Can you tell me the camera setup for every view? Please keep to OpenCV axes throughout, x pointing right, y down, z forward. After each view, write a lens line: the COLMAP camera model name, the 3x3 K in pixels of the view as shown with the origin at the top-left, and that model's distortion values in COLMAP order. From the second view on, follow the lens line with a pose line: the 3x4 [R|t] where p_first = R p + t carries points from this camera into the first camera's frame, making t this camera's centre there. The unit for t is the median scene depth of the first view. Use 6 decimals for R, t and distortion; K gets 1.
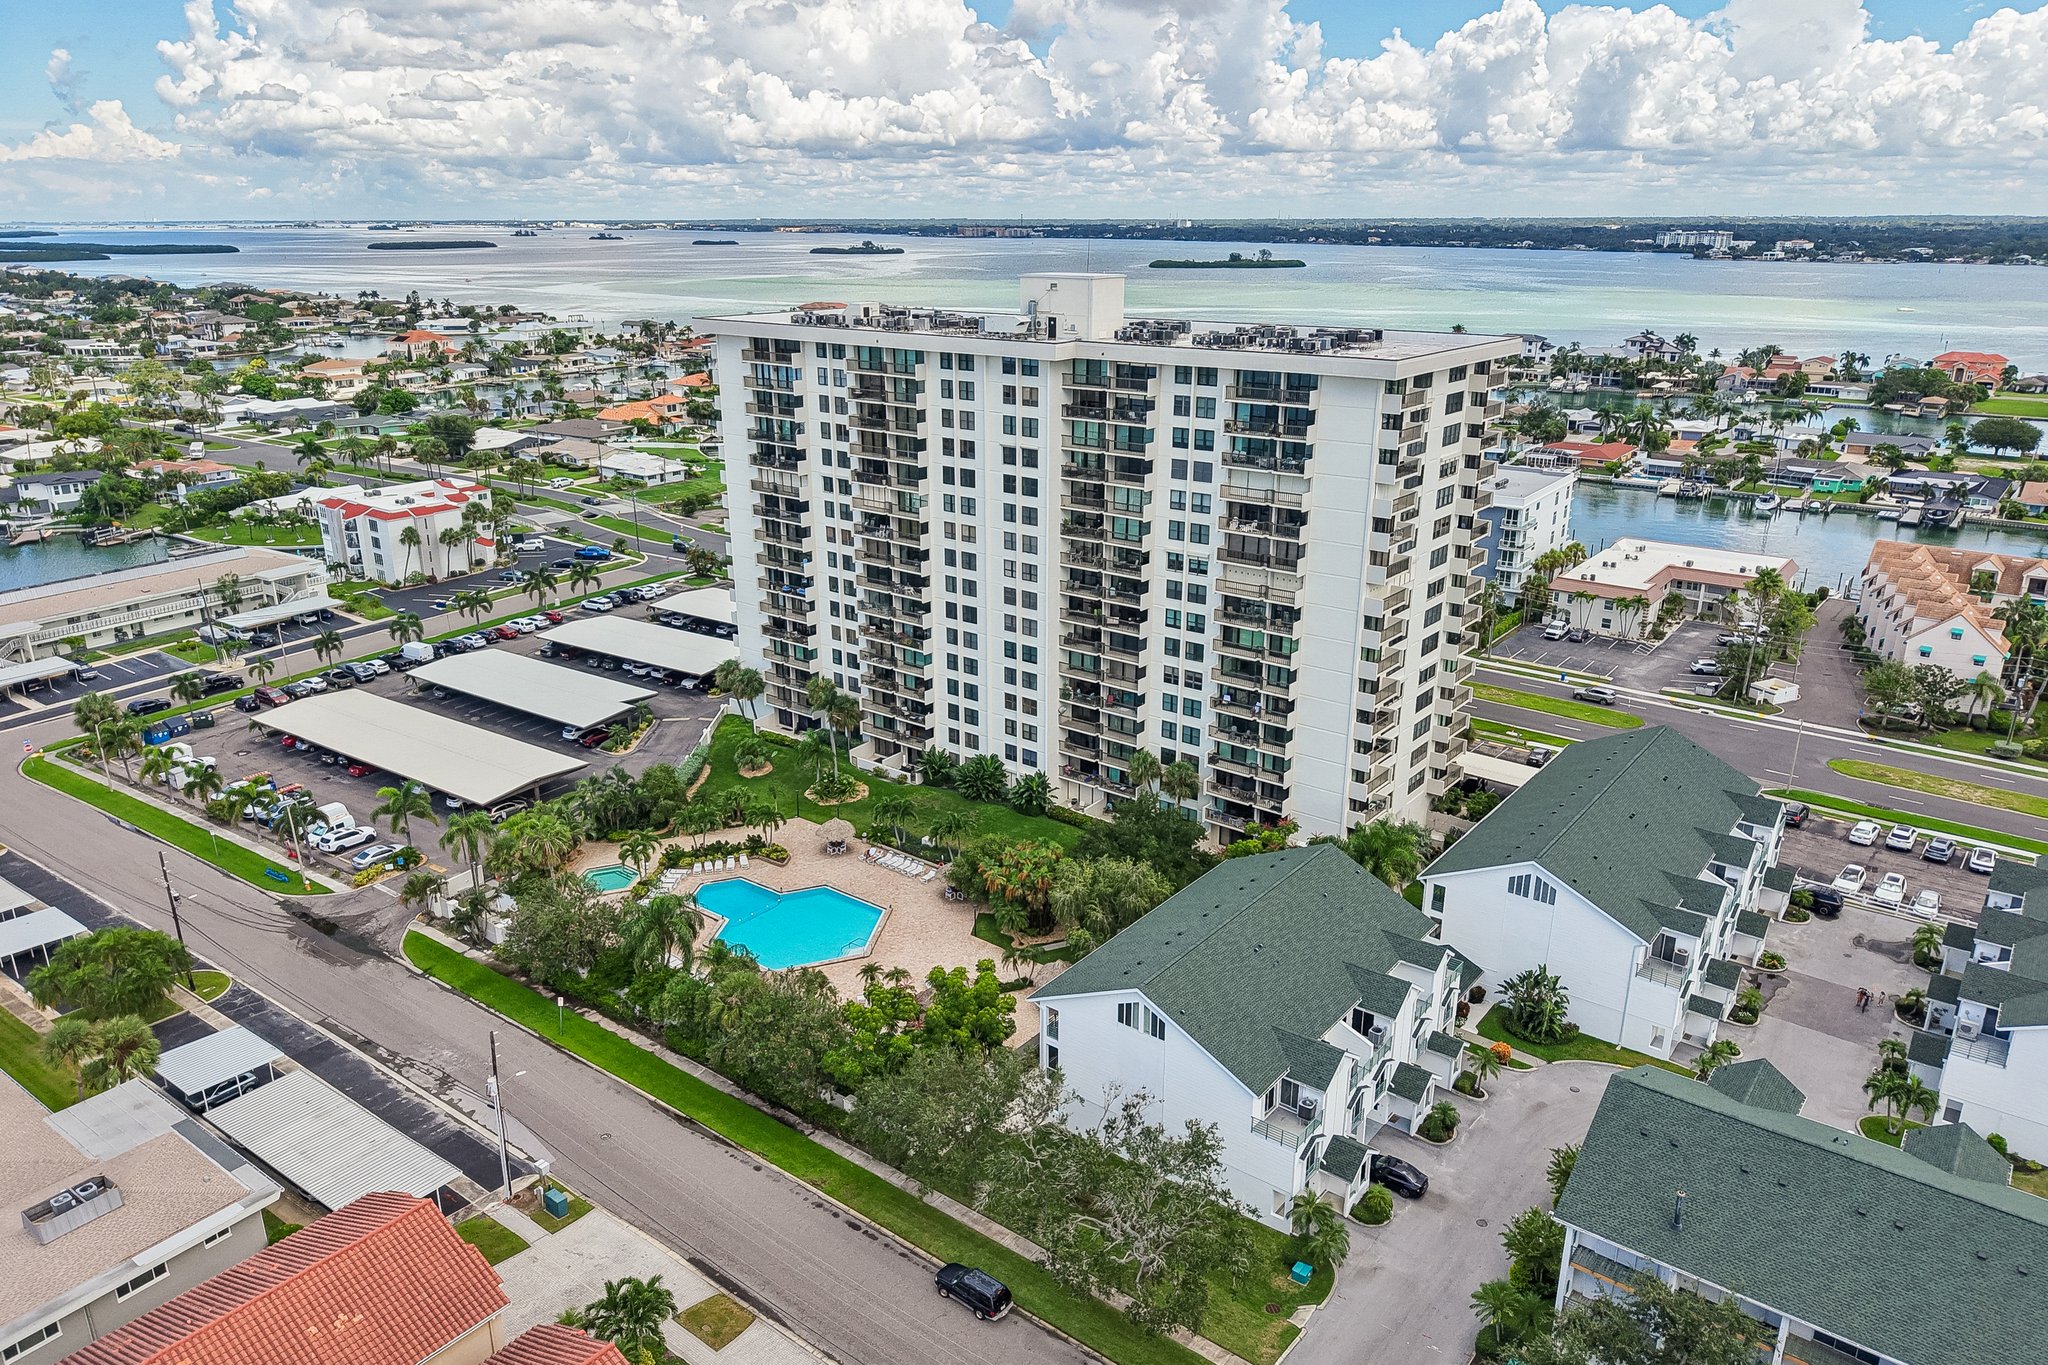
lens RADIAL K [[1357.2, 0, 1020.3], [0, 1357.2, 698.4], [0, 0, 1]] dist [0.007250, -0.003636]
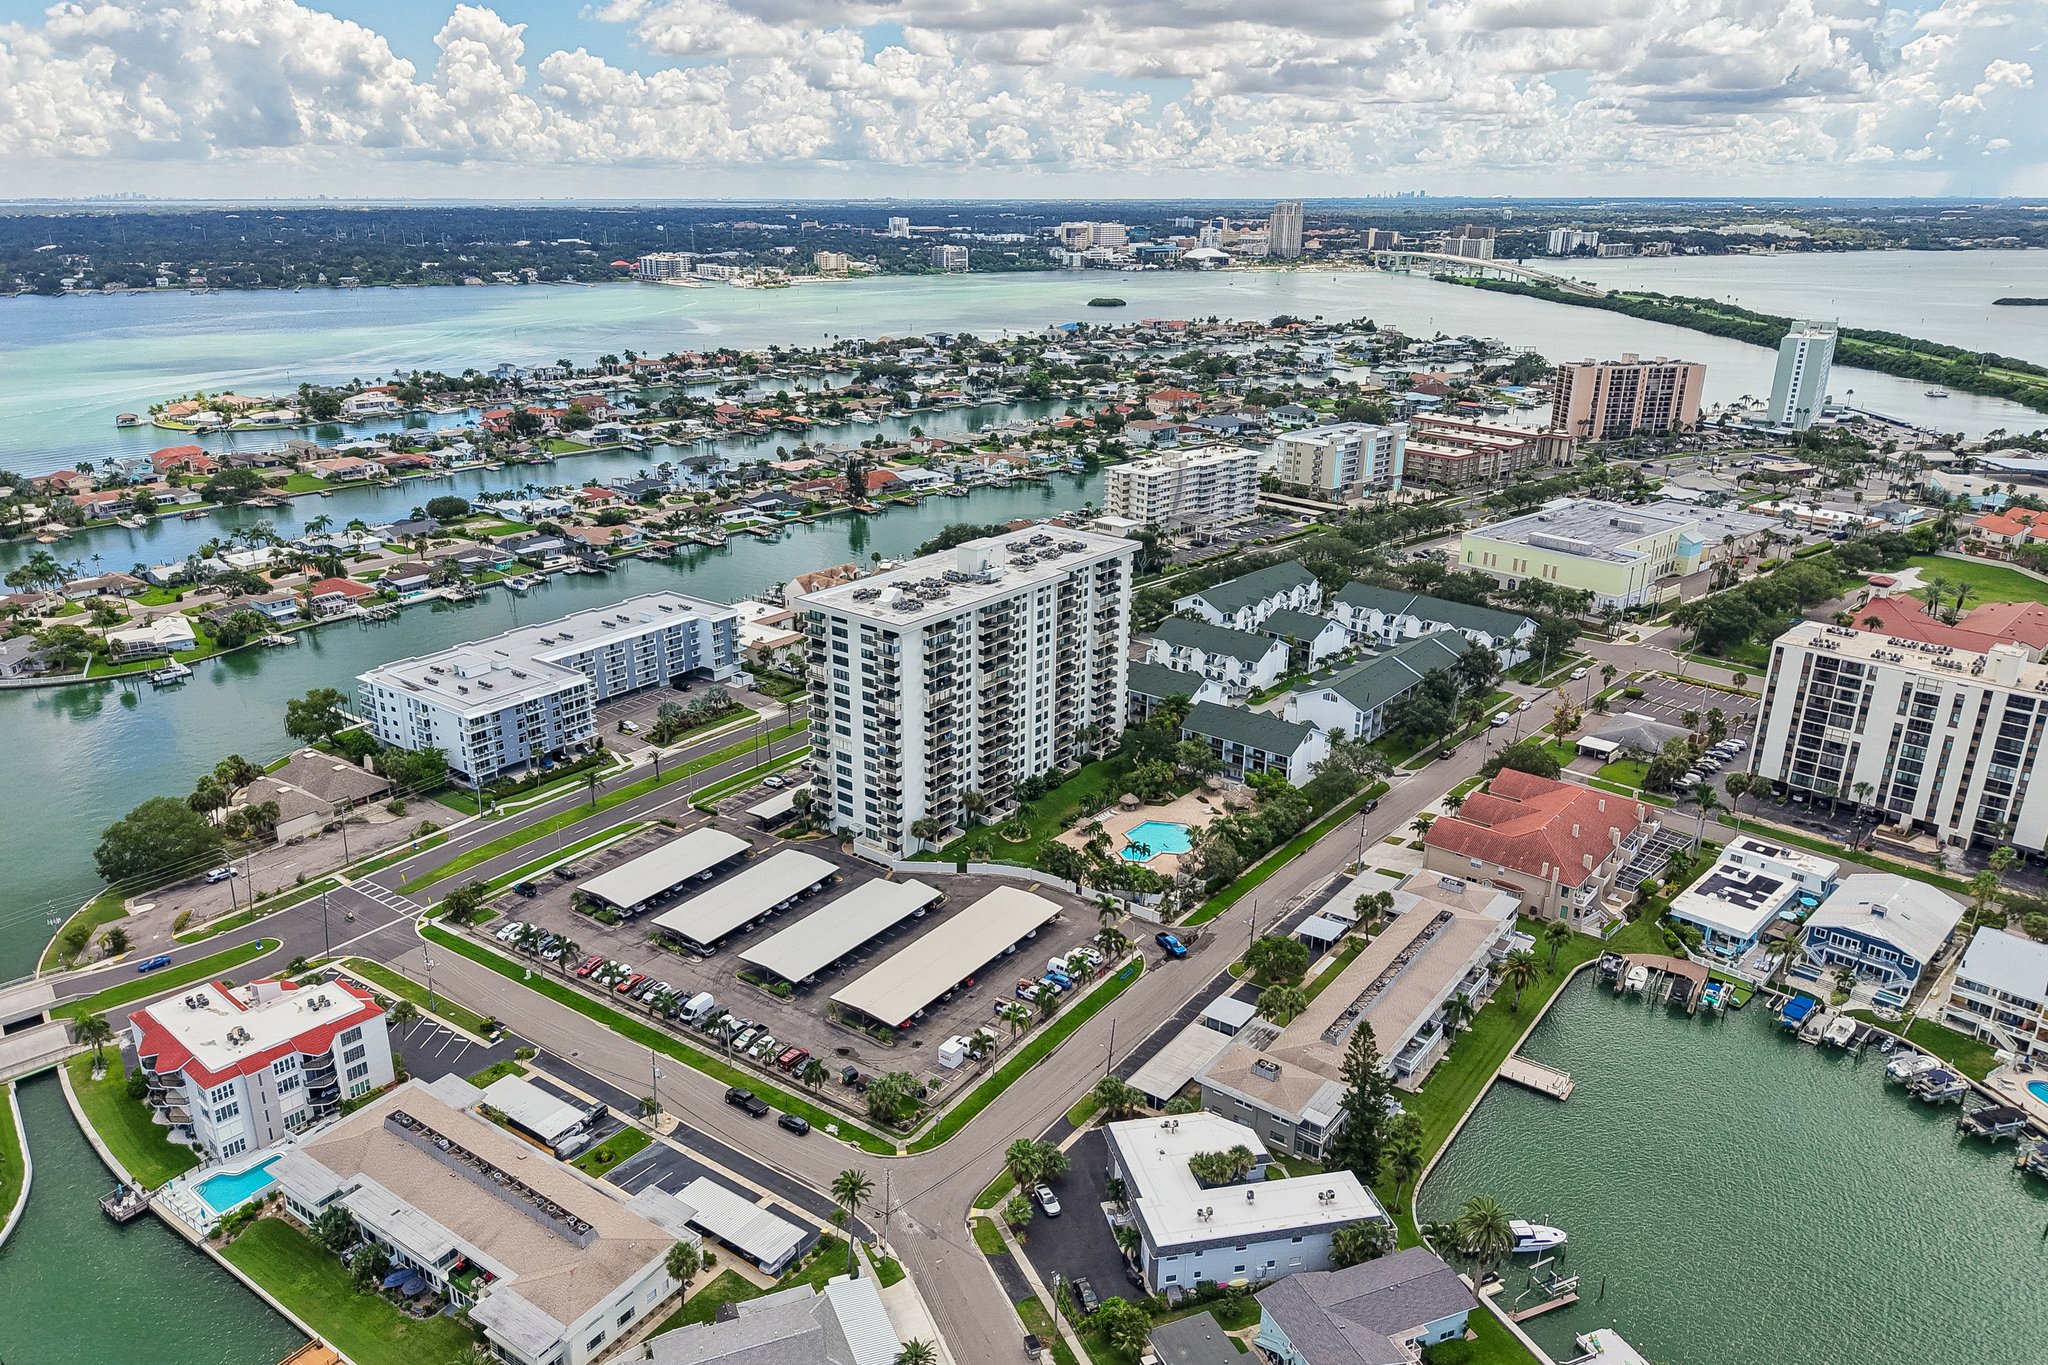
lens RADIAL K [[1382.3, 0, 939.1], [0, 1382.3, 683.5], [0, 0, 1]] dist [0.004035, 0.001476]
pose [[0.060325, -0.329337, 0.942283, -1.908334], [0.337855, 0.895021, 0.291189, -0.719814], [-0.939263, 0.300789, 0.165260, 0.752762]]
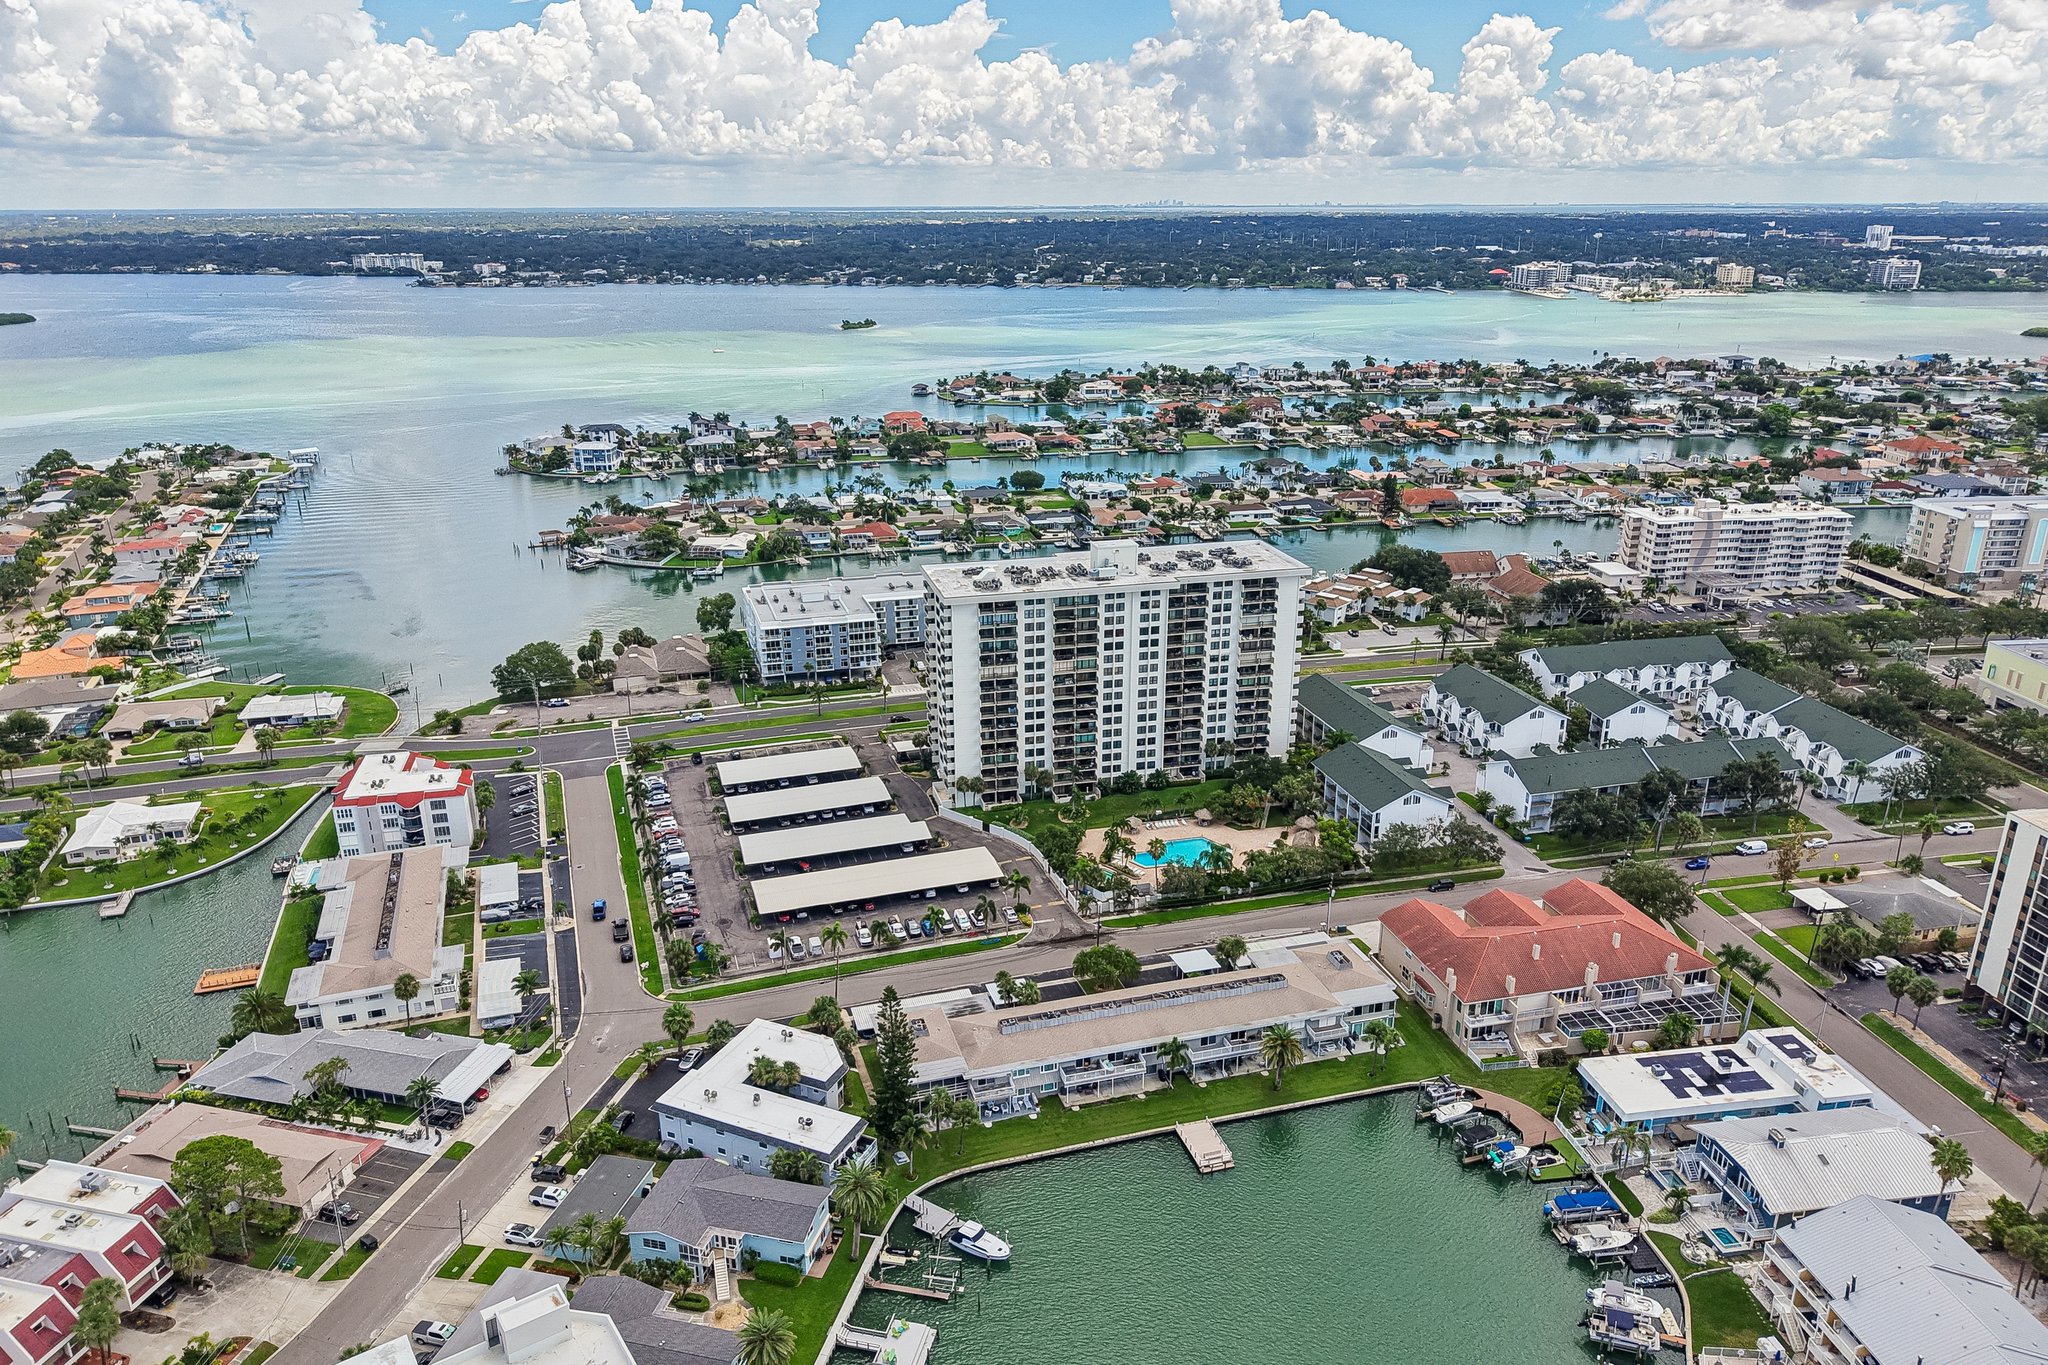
lens RADIAL K [[1357.2, 0, 1020.3], [0, 1357.2, 698.4], [0, 0, 1]] dist [0.007250, -0.003636]
pose [[0.617766, -0.268677, 0.739039, -1.644683], [0.267873, 0.955511, 0.123459, -0.368956], [-0.739330, 0.121699, 0.662254, -0.270077]]
